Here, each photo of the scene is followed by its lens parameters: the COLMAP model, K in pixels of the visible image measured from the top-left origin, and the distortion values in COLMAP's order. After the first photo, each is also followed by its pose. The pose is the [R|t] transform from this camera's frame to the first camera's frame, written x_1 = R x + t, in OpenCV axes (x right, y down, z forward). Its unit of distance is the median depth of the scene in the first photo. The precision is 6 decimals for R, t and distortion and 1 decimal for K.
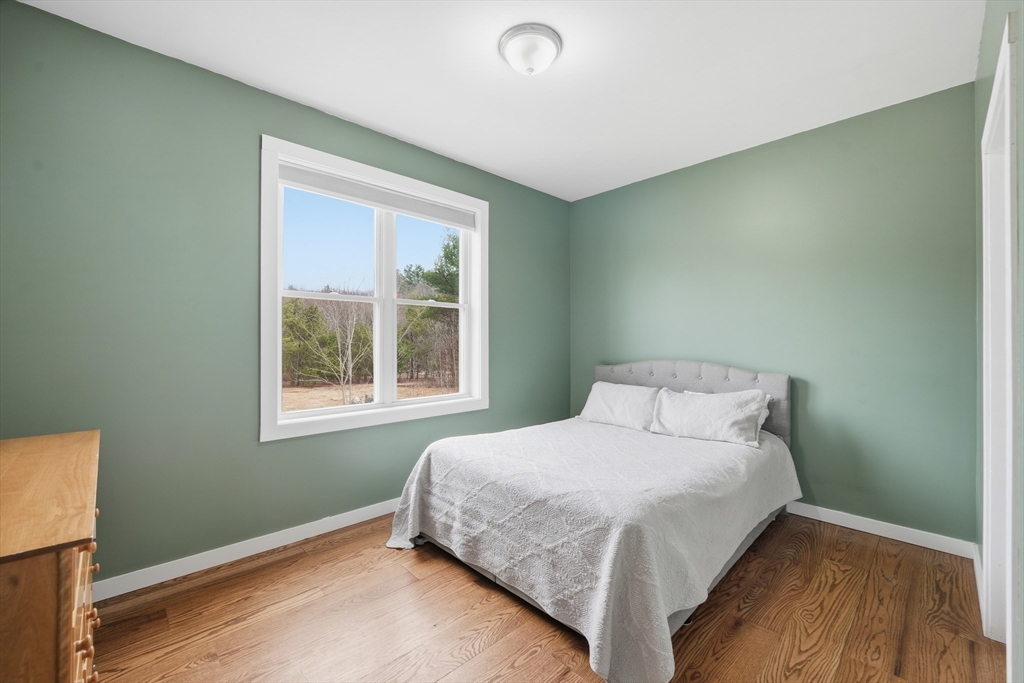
lens RADIAL K [[413.9, 0, 512.4], [0, 413.9, 340.6], [0, 0, 1]] dist [-0.003589, -0.004282]
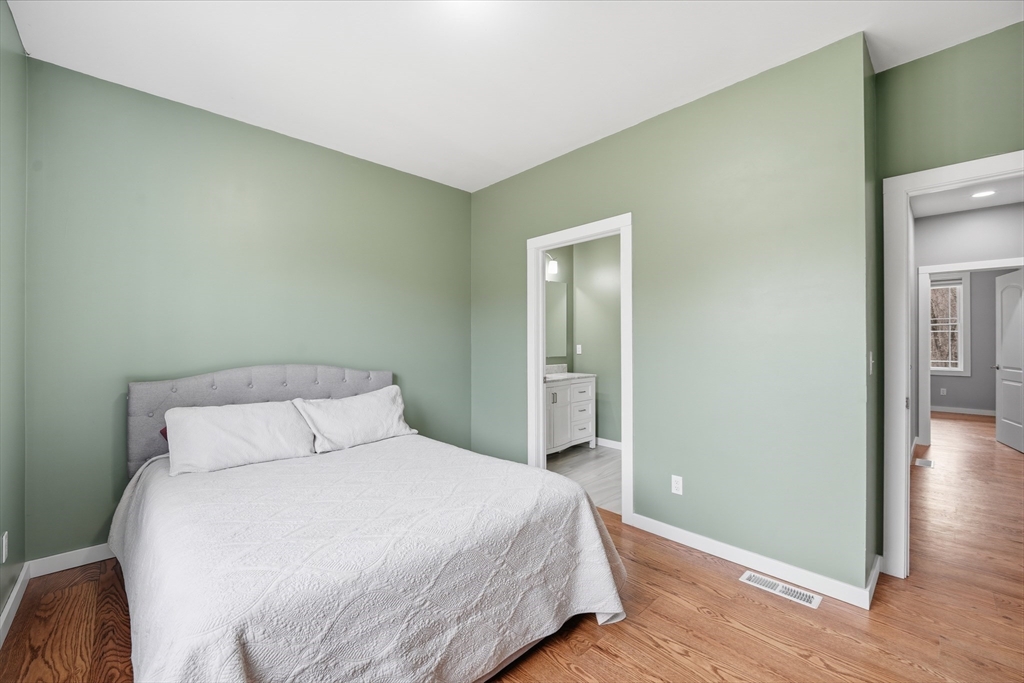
lens RADIAL K [[413.9, 0, 512.4], [0, 413.9, 340.6], [0, 0, 1]] dist [-0.003589, -0.004282]
pose [[0.003972, 0.002246, 0.999990, -0.753318], [-0.005388, 0.999983, -0.002224, -0.001702], [-0.999978, -0.005379, 0.003984, 0.962613]]
